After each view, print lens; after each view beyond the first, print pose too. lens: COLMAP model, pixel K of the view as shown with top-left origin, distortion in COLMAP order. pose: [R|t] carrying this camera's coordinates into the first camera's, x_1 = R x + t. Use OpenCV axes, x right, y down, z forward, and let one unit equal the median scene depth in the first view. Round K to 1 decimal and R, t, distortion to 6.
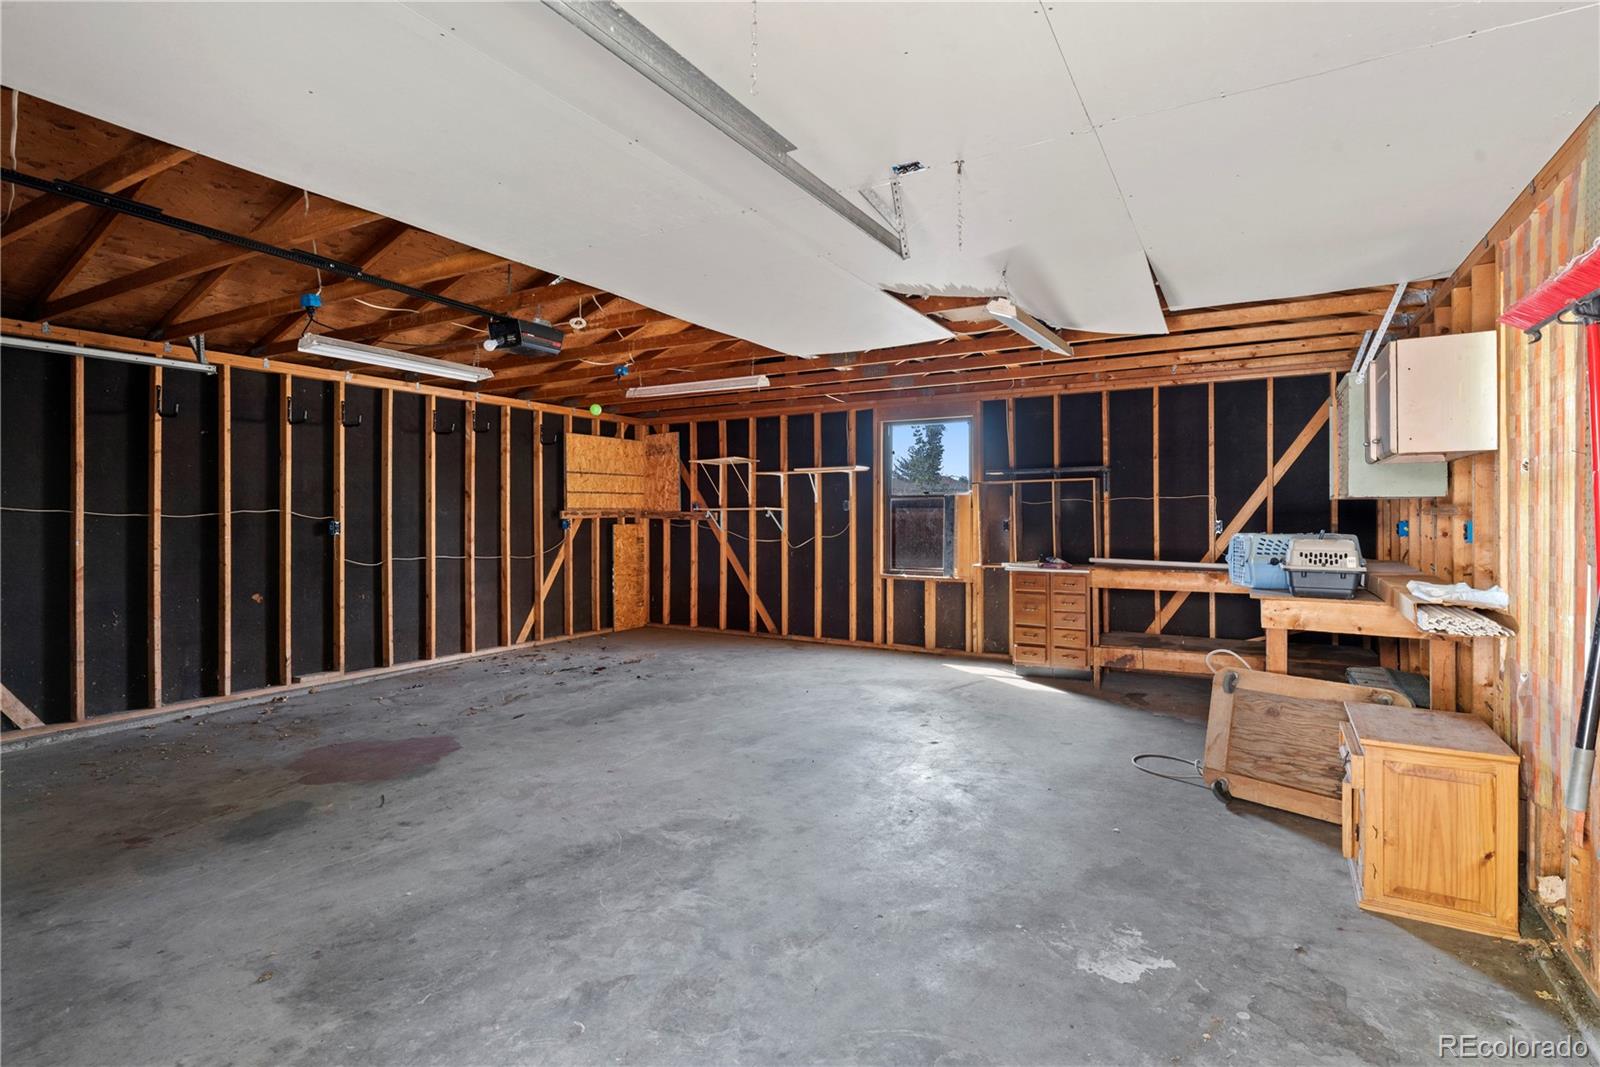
lens RADIAL K [[775.8, 0, 801.1], [0, 775.8, 516.4], [0, 0, 1]] dist [0.000766, 0.000394]
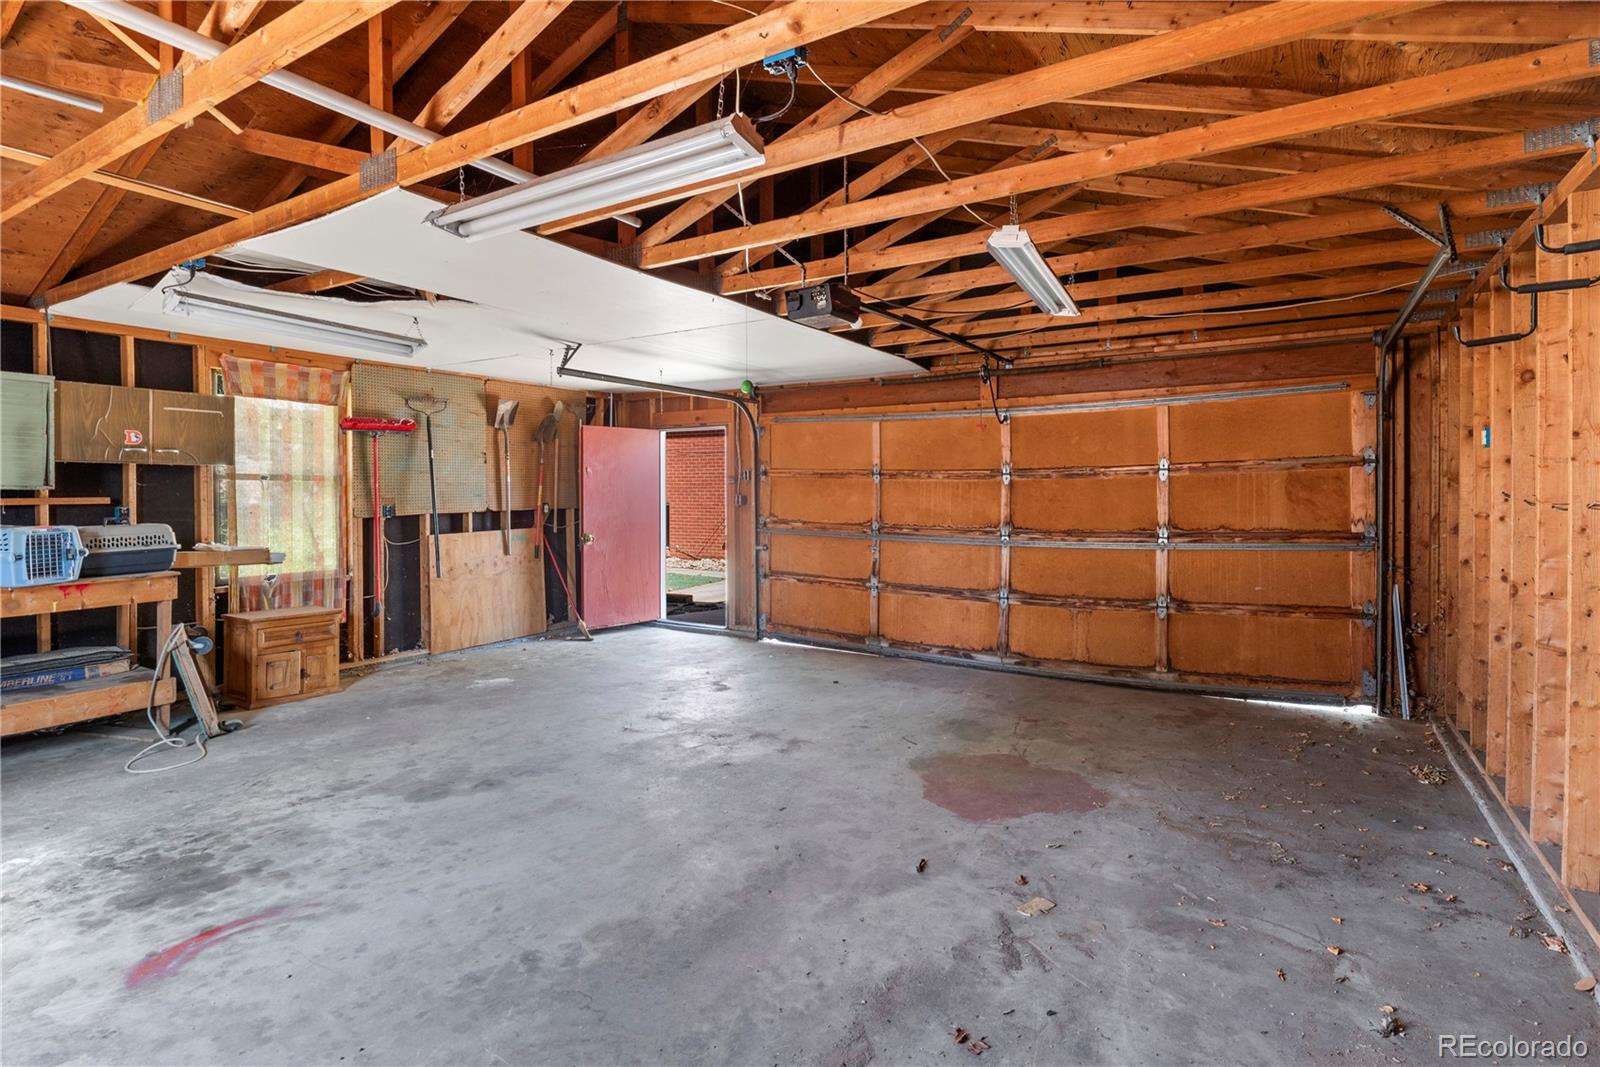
lens RADIAL K [[775.8, 0, 801.1], [0, 775.8, 516.4], [0, 0, 1]] dist [0.000766, 0.000394]
pose [[-0.999111, 0.002198, 0.042102, -0.413089], [0.003437, 0.999562, 0.029380, -0.015571], [-0.042019, 0.029498, -0.998681, 2.134456]]
